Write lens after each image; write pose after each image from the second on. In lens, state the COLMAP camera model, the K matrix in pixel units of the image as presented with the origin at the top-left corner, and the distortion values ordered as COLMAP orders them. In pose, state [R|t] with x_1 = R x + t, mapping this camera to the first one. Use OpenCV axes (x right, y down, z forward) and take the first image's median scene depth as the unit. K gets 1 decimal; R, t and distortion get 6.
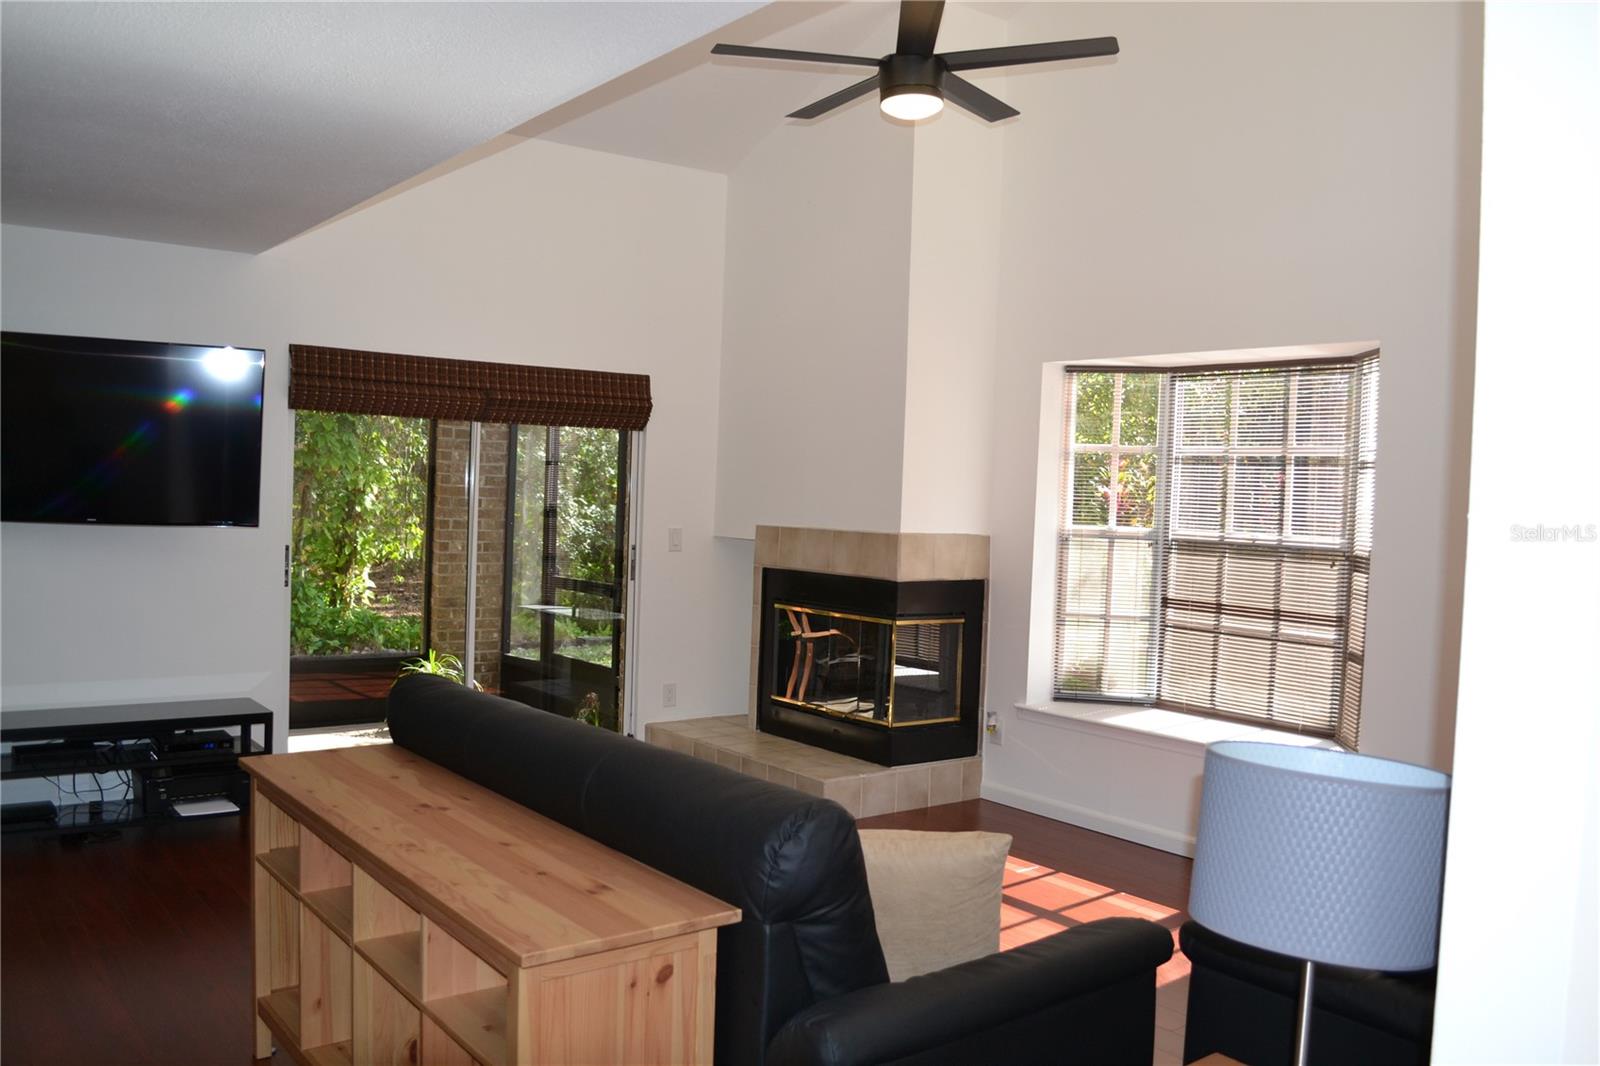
lens RADIAL K [[1280.9, 0, 800.0], [0, 1280.9, 533.0], [0, 0, 1]] dist [-0.084971, 0.013513]
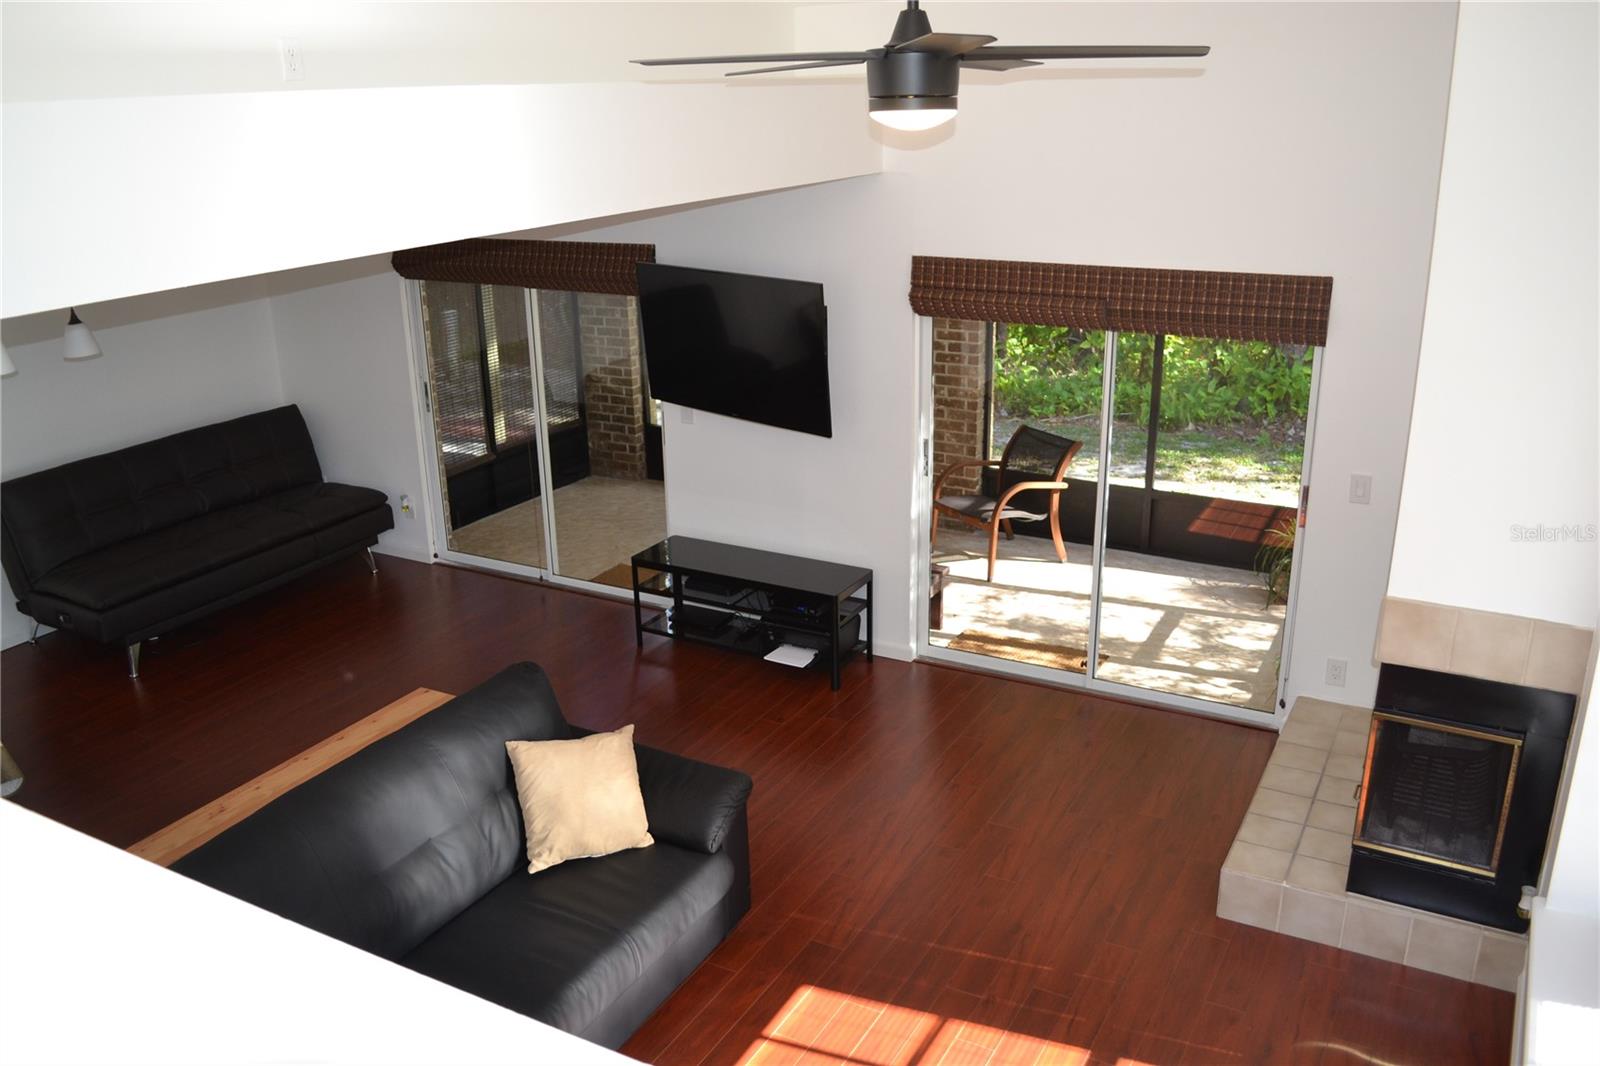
lens RADIAL K [[1319.7, 0, 810.4], [0, 1319.7, 529.2], [0, 0, 1]] dist [-0.074081, 0.005095]
pose [[0.403681, 0.256170, -0.878305, 0.551306], [0.003351, 0.959580, 0.281415, -0.229372], [0.914894, -0.116545, 0.386506, 0.455926]]
